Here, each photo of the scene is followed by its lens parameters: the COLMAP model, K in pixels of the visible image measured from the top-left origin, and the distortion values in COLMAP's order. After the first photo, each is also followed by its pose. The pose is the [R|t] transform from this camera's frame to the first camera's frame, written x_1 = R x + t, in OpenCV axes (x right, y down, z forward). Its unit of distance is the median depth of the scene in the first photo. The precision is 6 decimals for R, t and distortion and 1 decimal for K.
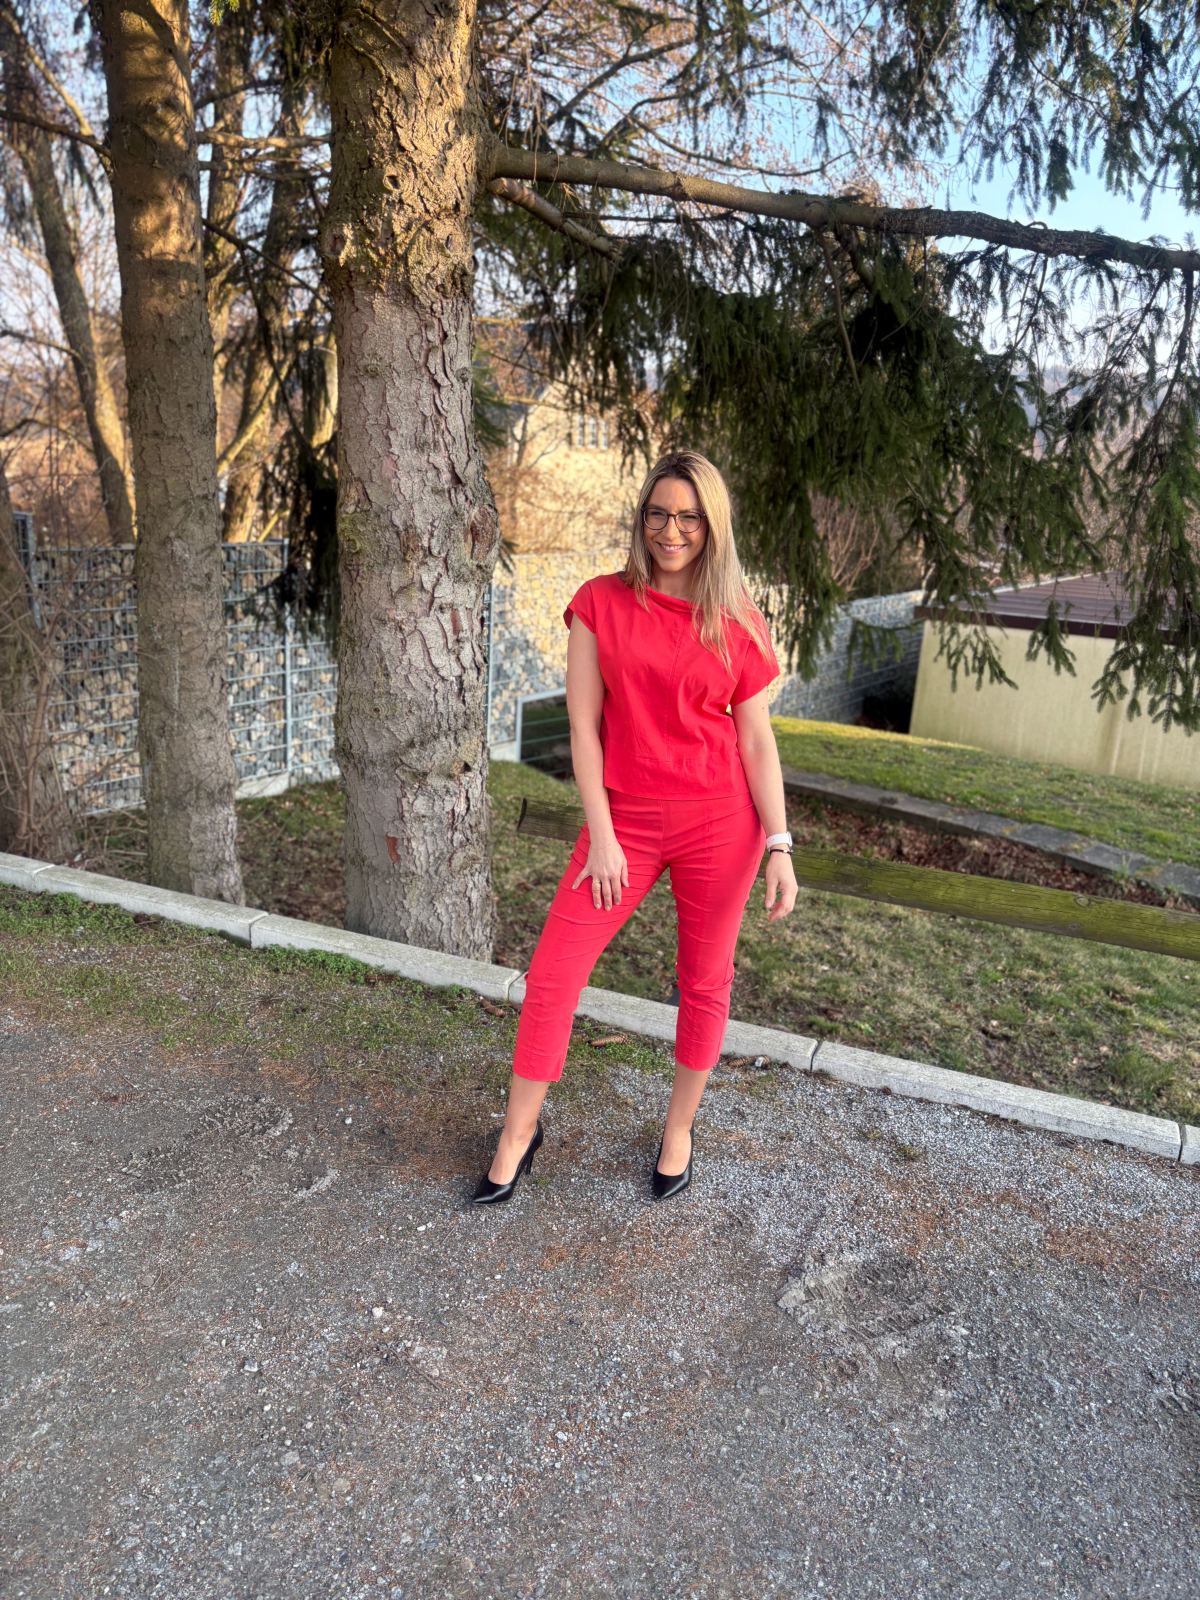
lens RADIAL K [[1211.4, 0, 601.4], [0, 1211.4, 803.9], [0, 0, 1]] dist [0.036046, -0.035251]
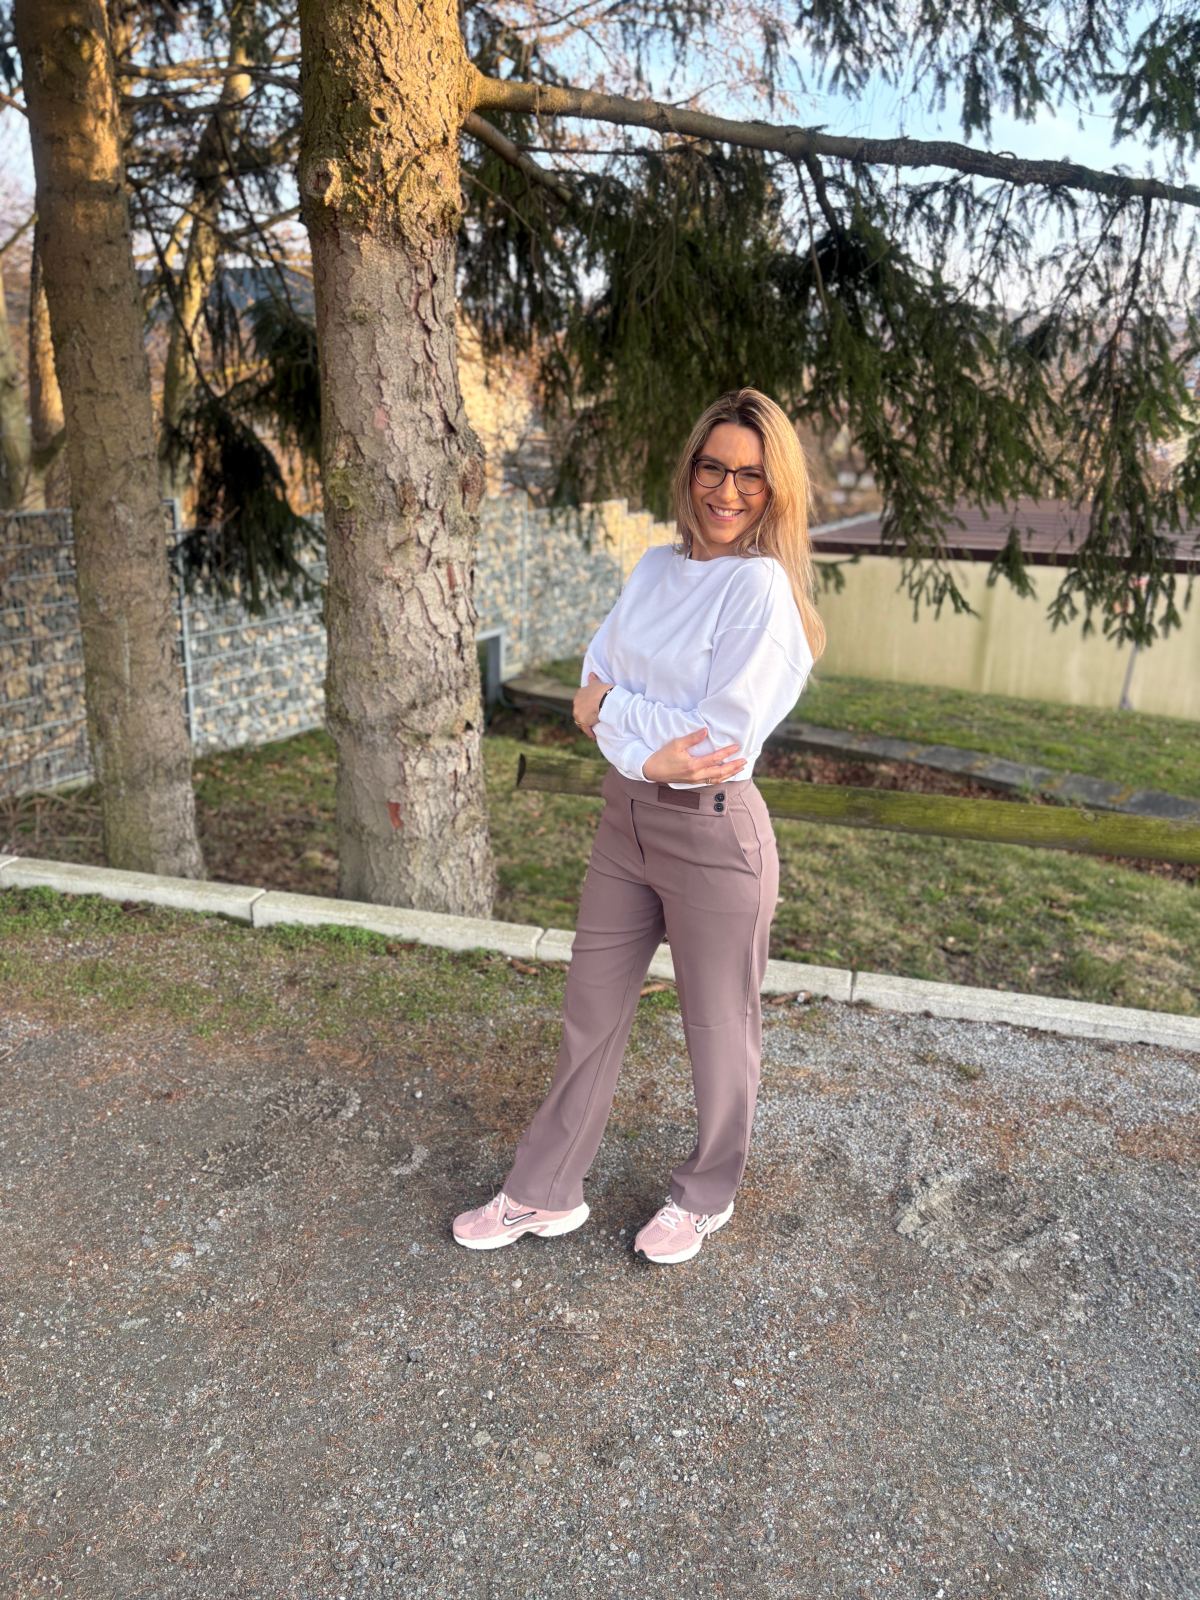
lens RADIAL K [[1211.4, 0, 603.4], [0, 1211.4, 793.7], [0, 0, 1]] dist [0.036046, -0.035251]
pose [[0.990978, -0.070096, 0.114236, -0.129355], [0.065884, 0.997015, 0.040241, -0.008599], [-0.116716, -0.032352, 0.992638, 0.016766]]
